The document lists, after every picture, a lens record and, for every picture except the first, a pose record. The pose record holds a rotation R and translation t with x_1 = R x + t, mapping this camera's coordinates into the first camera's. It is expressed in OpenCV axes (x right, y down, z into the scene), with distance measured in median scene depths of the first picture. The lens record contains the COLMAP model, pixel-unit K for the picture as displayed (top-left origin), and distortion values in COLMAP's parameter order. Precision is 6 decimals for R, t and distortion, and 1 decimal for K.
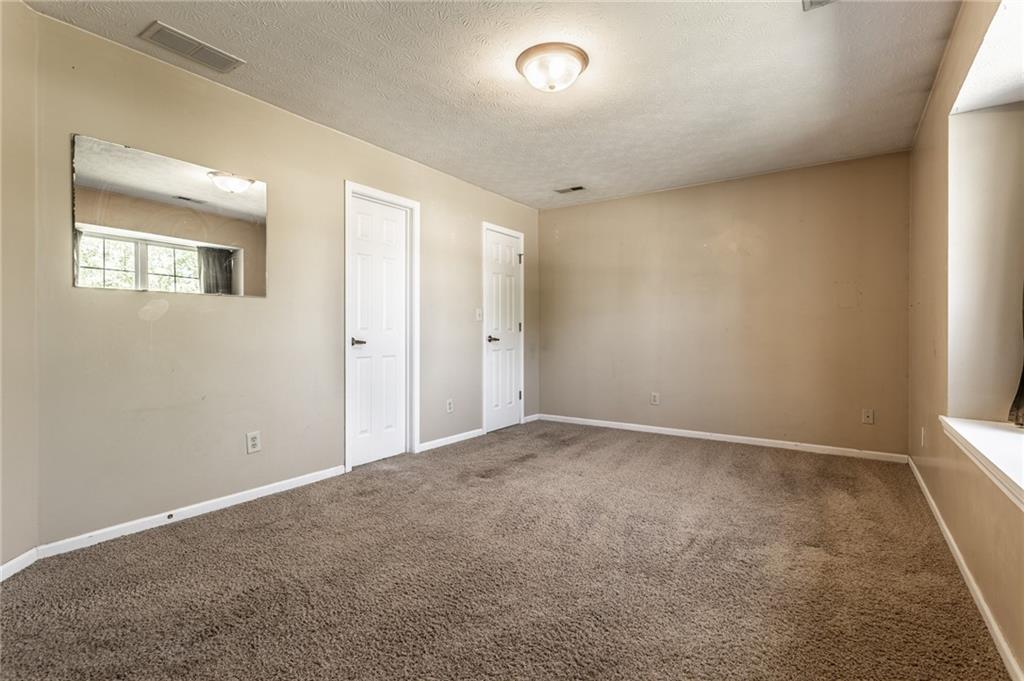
lens RADIAL K [[480.5, 0, 560.9], [0, 480.5, 334.2], [0, 0, 1]] dist [-0.010283, 0.000005]
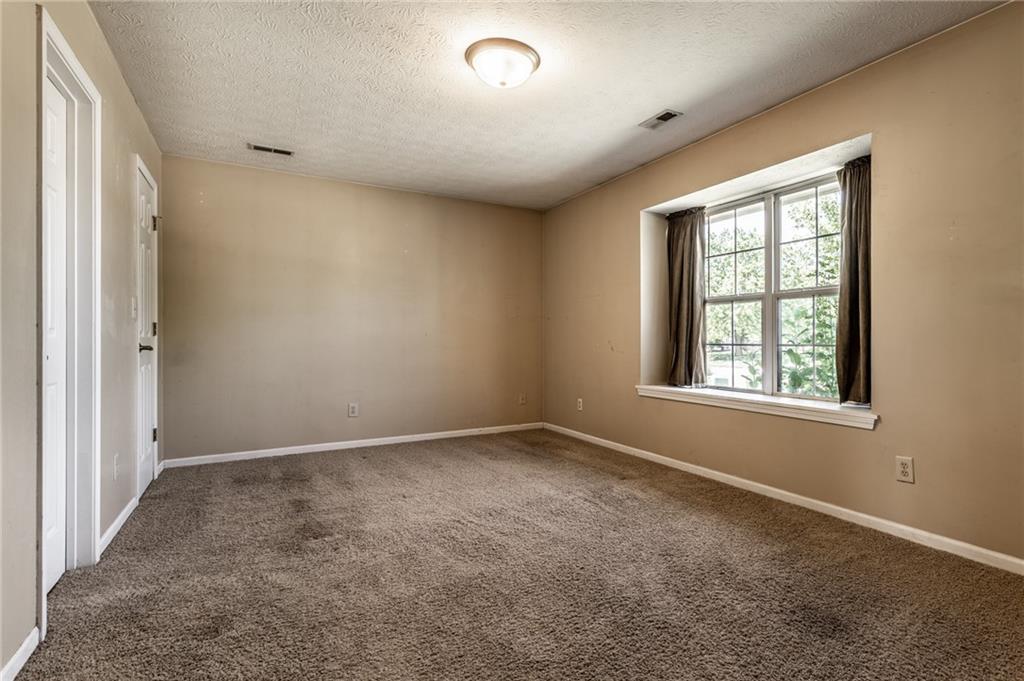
lens RADIAL K [[480.5, 0, 560.9], [0, 480.5, 334.2], [0, 0, 1]] dist [-0.010283, 0.000005]
pose [[0.453353, 0.004415, 0.891320, -0.634253], [0.007555, 0.999933, -0.008796, 0.002883], [-0.891299, 0.010722, 0.453289, 0.349408]]
